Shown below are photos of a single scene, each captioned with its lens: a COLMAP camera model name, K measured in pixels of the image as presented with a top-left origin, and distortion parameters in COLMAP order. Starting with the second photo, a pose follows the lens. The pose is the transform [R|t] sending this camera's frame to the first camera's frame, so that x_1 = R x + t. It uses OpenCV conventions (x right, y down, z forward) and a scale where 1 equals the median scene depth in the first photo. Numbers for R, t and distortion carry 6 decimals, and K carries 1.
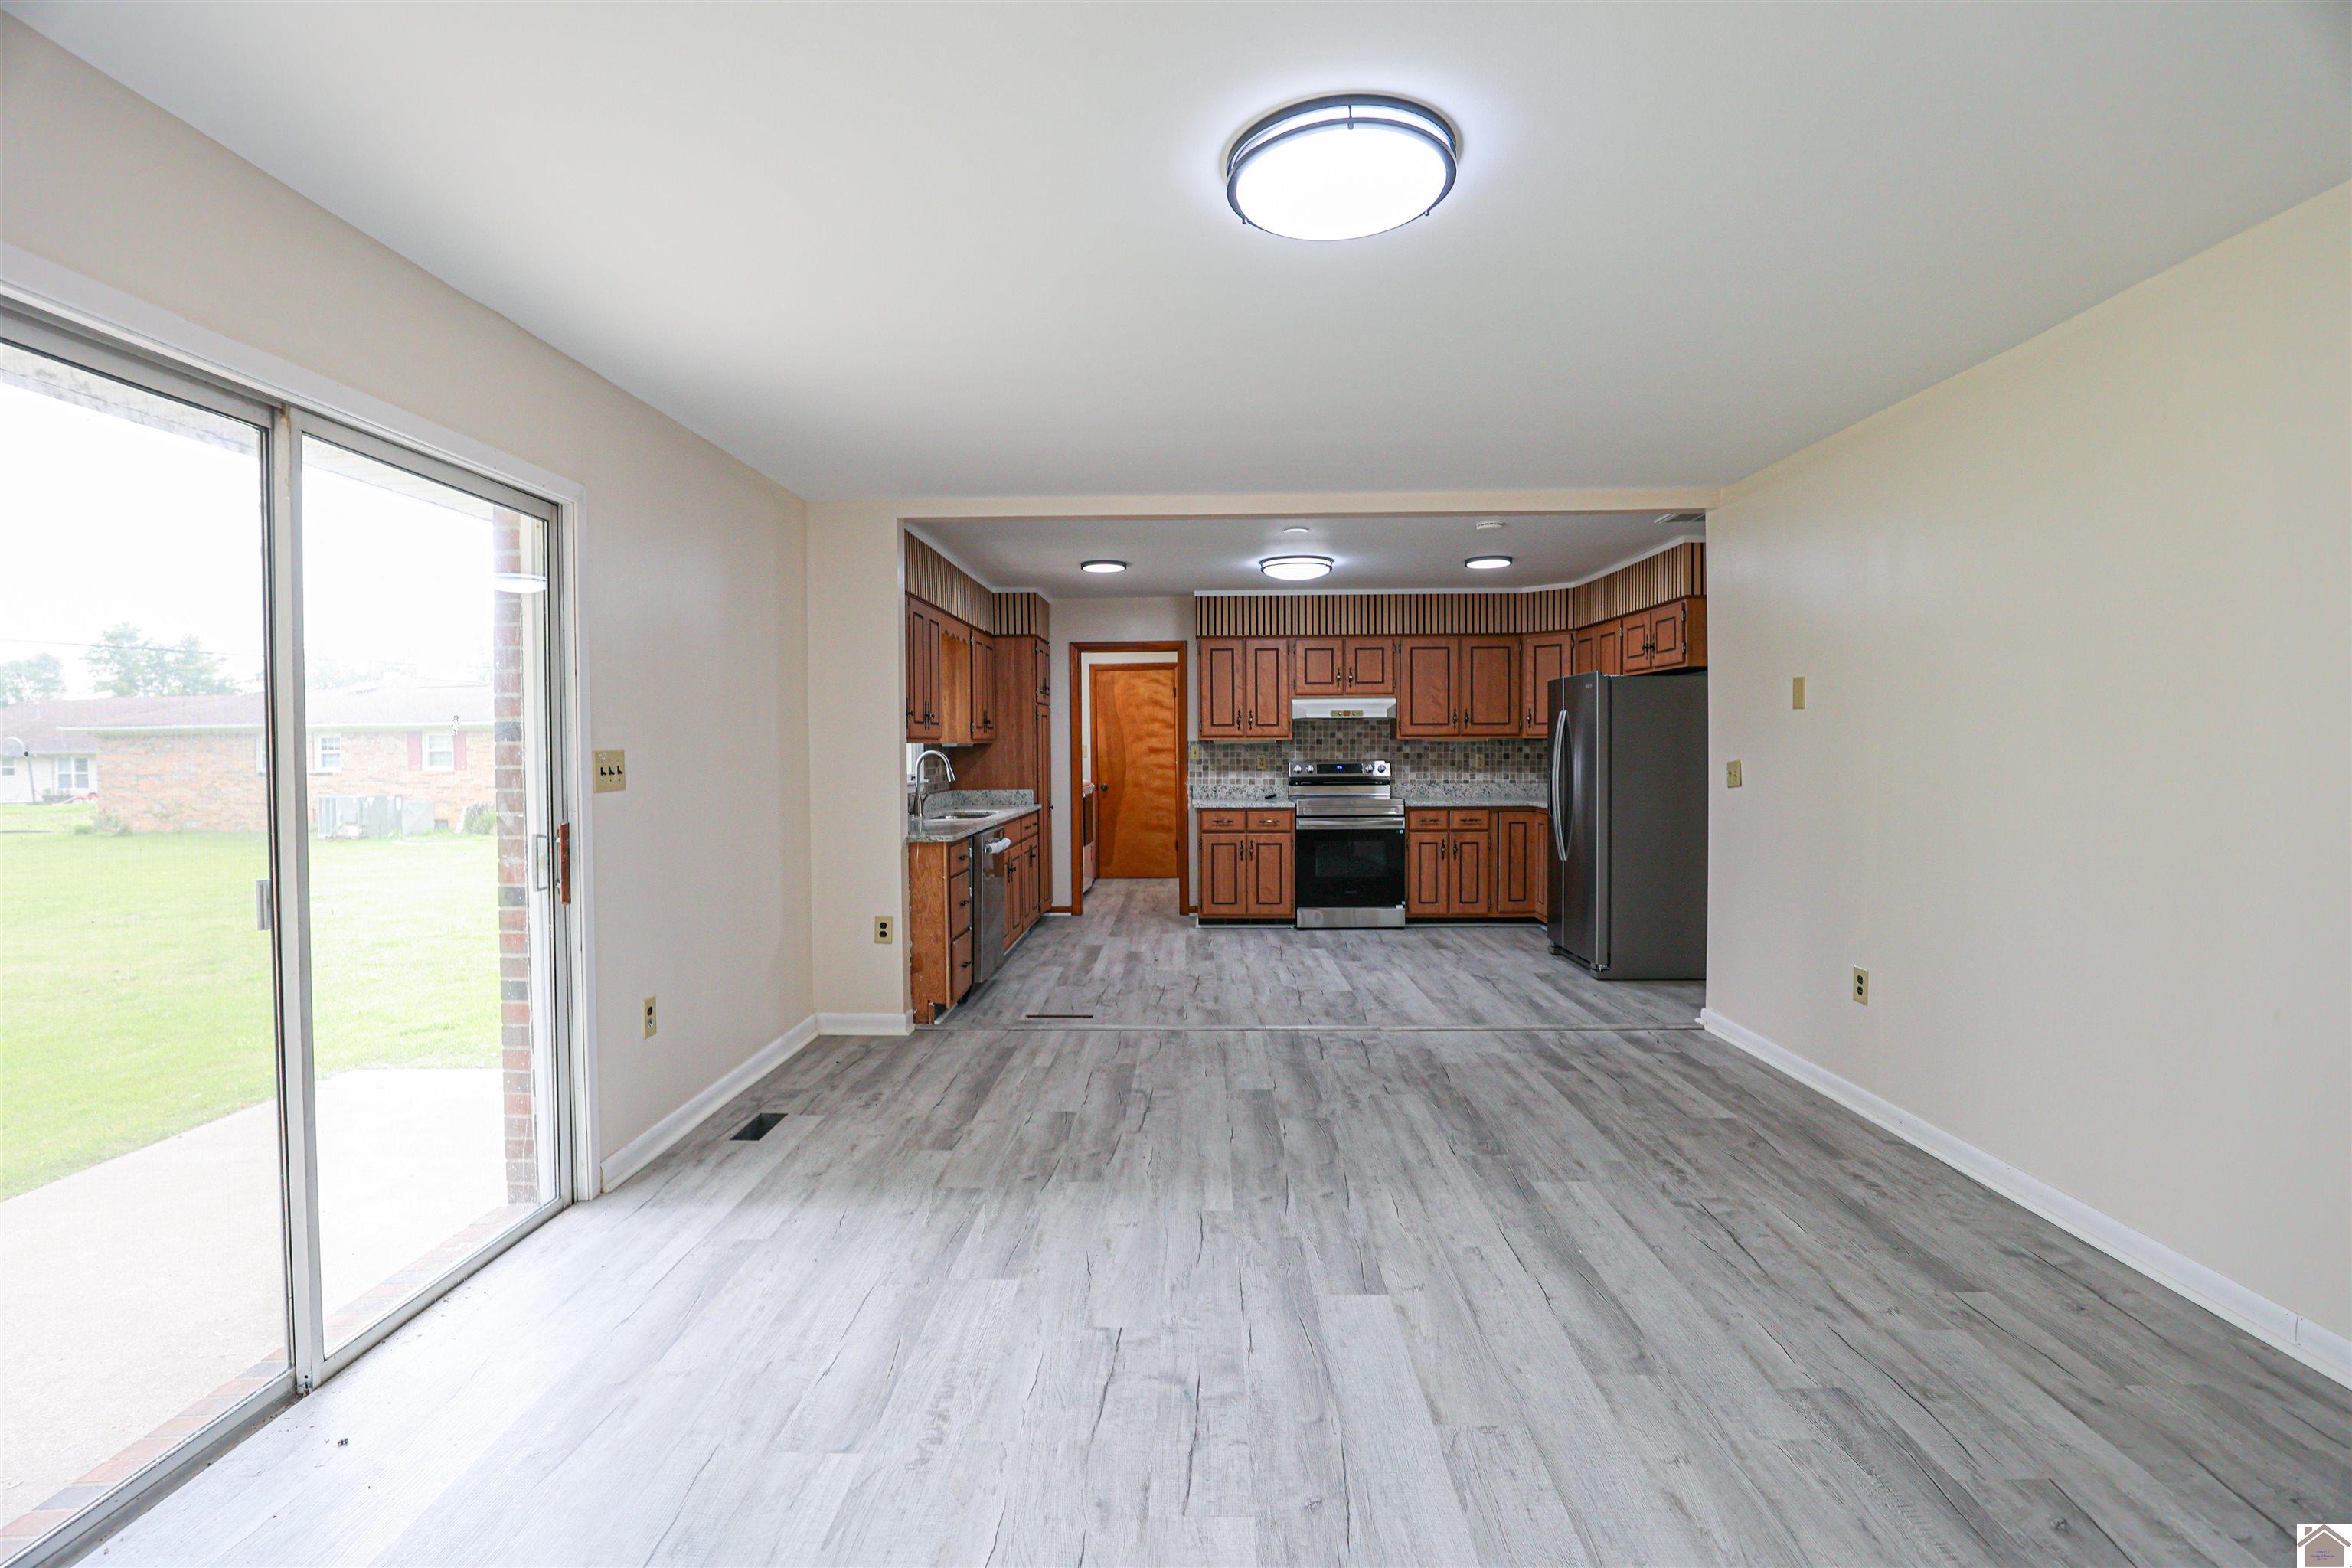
lens RADIAL K [[1064.2, 0, 1171.0], [0, 1064.2, 772.8], [0, 0, 1]] dist [-0.026940, 0.001111]
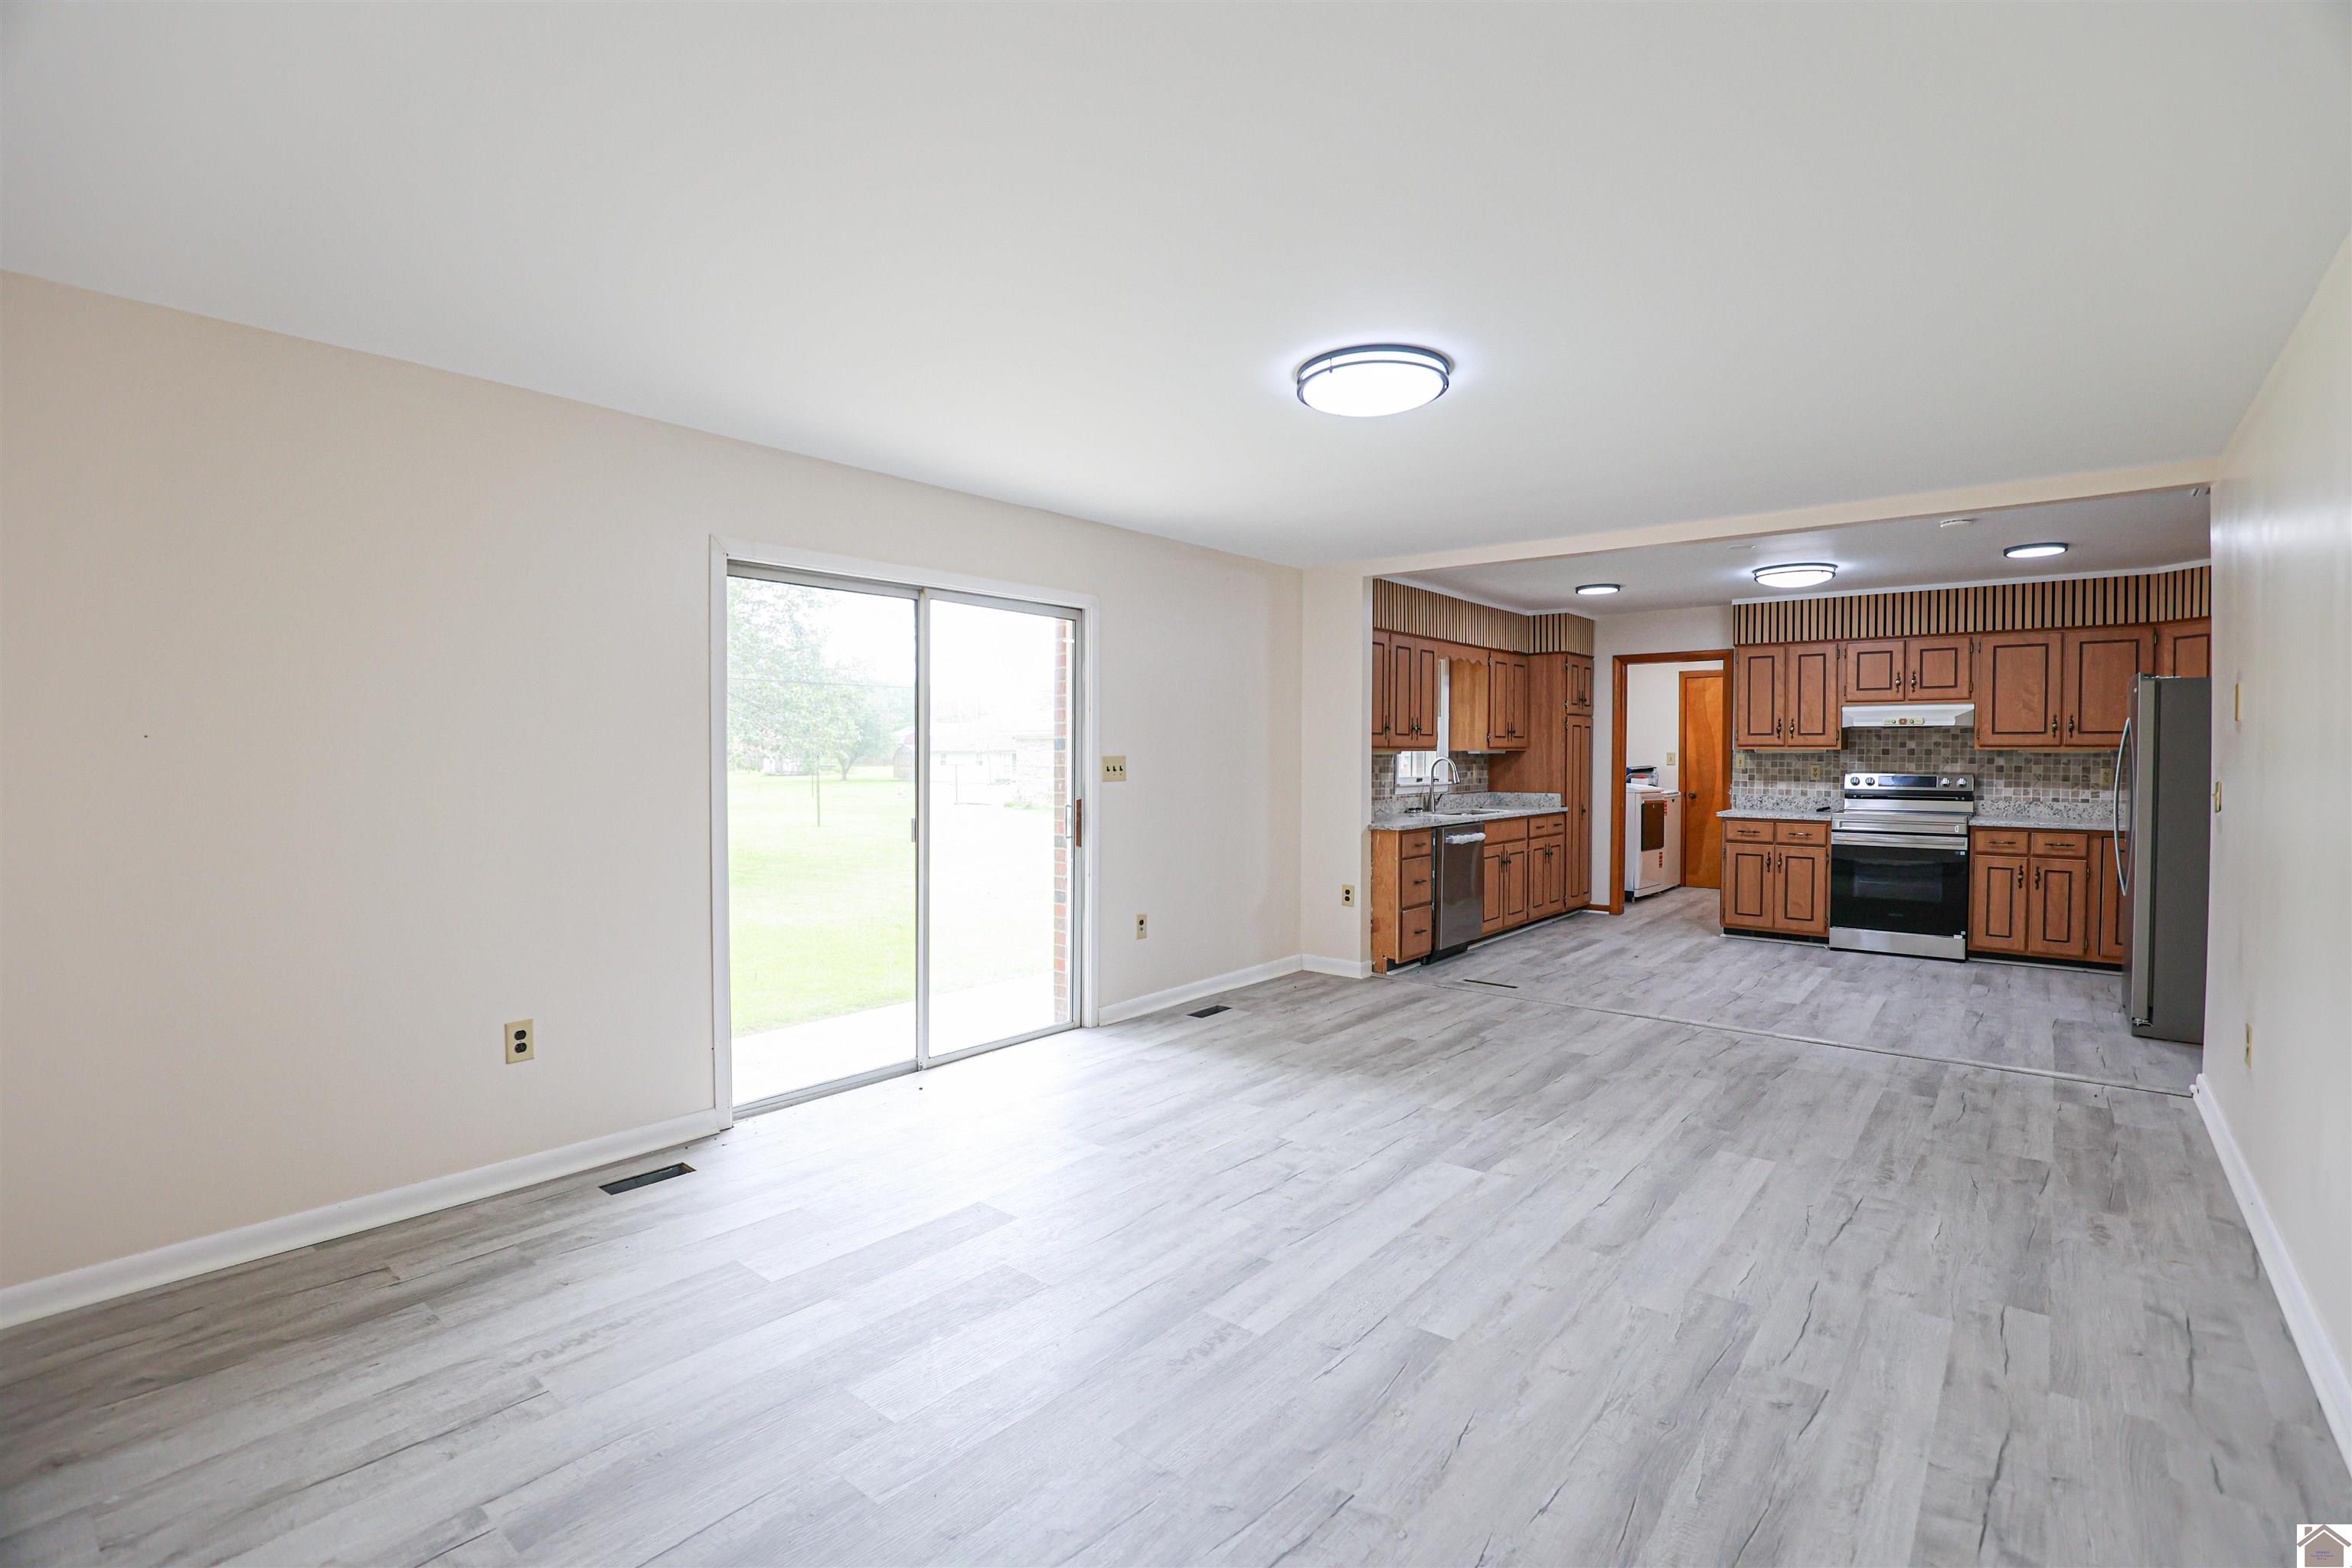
lens RADIAL K [[1067.4, 0, 1201.2], [0, 1067.4, 776.6], [0, 0, 1]] dist [-0.025801, 0.000894]
pose [[0.796208, 0.022126, -0.604618, 0.239165], [-0.021715, 0.999732, 0.007990, -0.002320], [0.604633, 0.006767, 0.796476, -0.094386]]
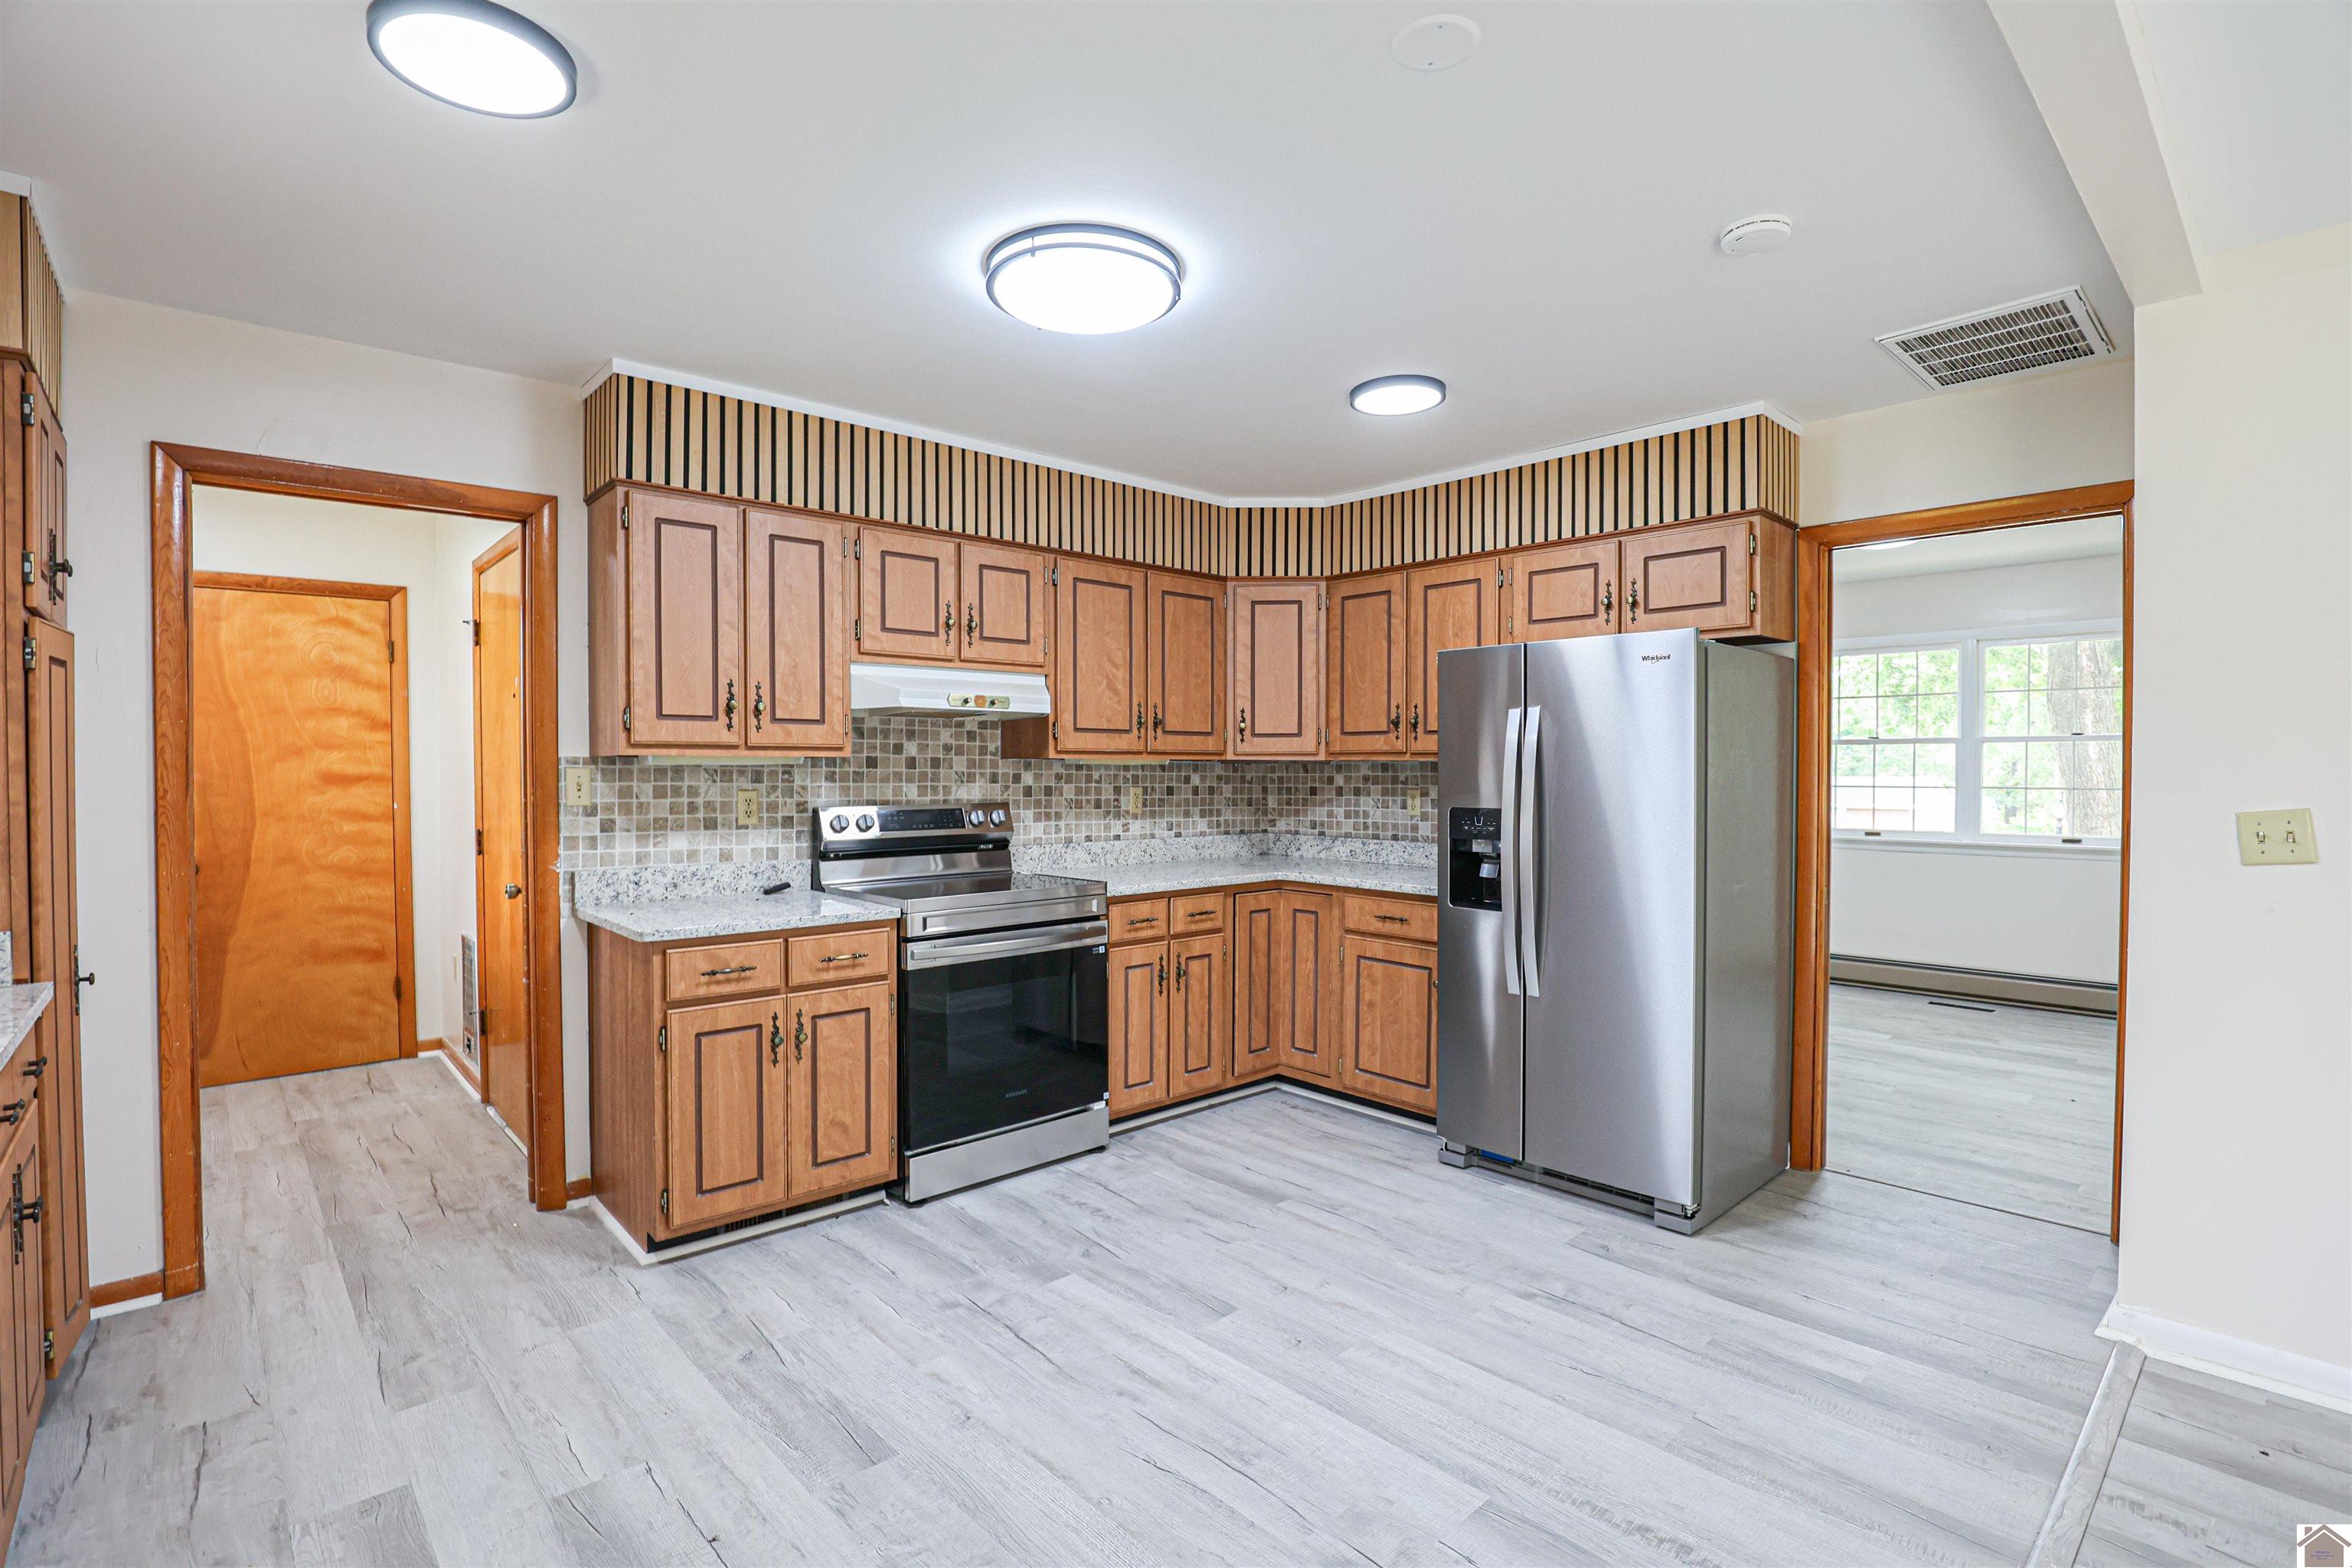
lens RADIAL K [[1094.8, 0, 1168.9], [0, 1094.8, 786.0], [0, 0, 1]] dist [-0.028569, 0.000473]
pose [[0.721546, -0.004206, 0.692354, -0.105097], [0.012028, 0.999907, -0.006461, -0.015408], [-0.692262, 0.012990, 0.721529, 0.613751]]
